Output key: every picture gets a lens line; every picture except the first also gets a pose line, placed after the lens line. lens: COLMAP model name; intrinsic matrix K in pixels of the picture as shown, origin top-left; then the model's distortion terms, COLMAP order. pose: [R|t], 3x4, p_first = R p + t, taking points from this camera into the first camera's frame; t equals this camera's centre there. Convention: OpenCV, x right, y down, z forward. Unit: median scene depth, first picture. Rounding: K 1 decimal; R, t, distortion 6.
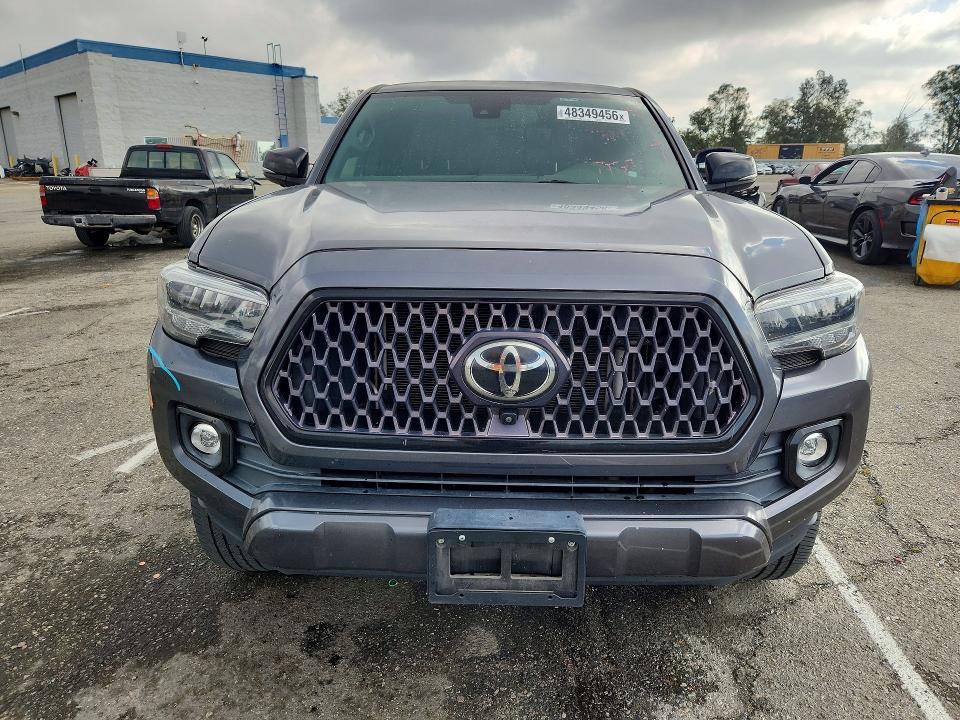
lens RADIAL K [[685.6, 0, 480.3], [0, 685.6, 358.4], [0, 0, 1]] dist [0.026289, -0.025300]
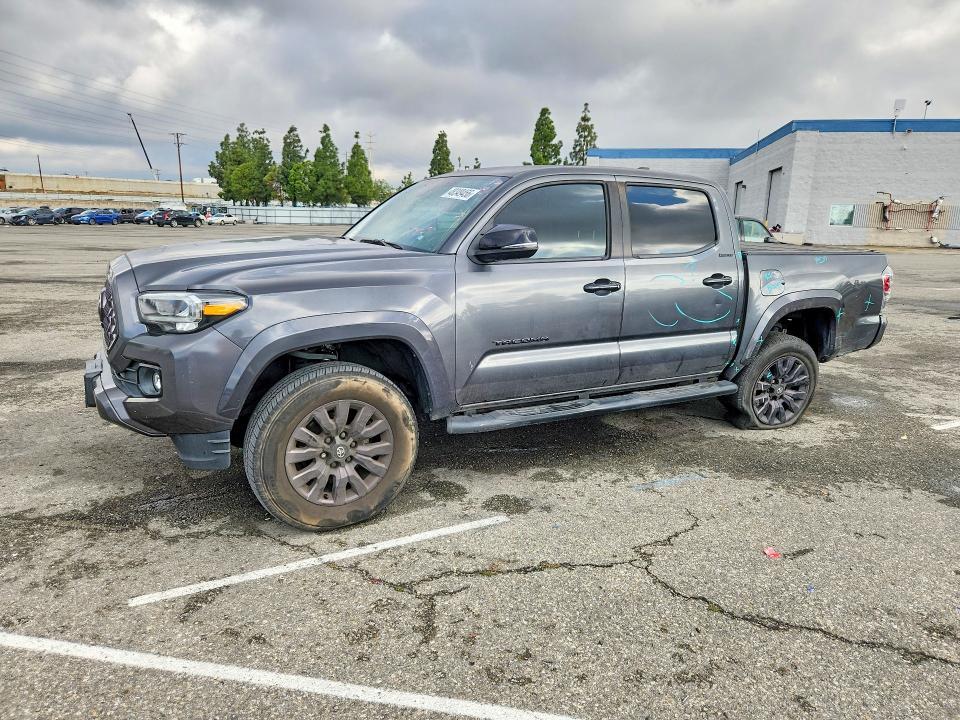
lens RADIAL K [[685.6, 0, 479.7], [0, 685.6, 361.7], [0, 0, 1]] dist [0.026289, -0.025300]
pose [[0.480776, 0.183590, -0.857409, 0.206191], [-0.255411, 0.964754, 0.063359, -0.021592], [0.838821, 0.188530, 0.510721, 0.065778]]
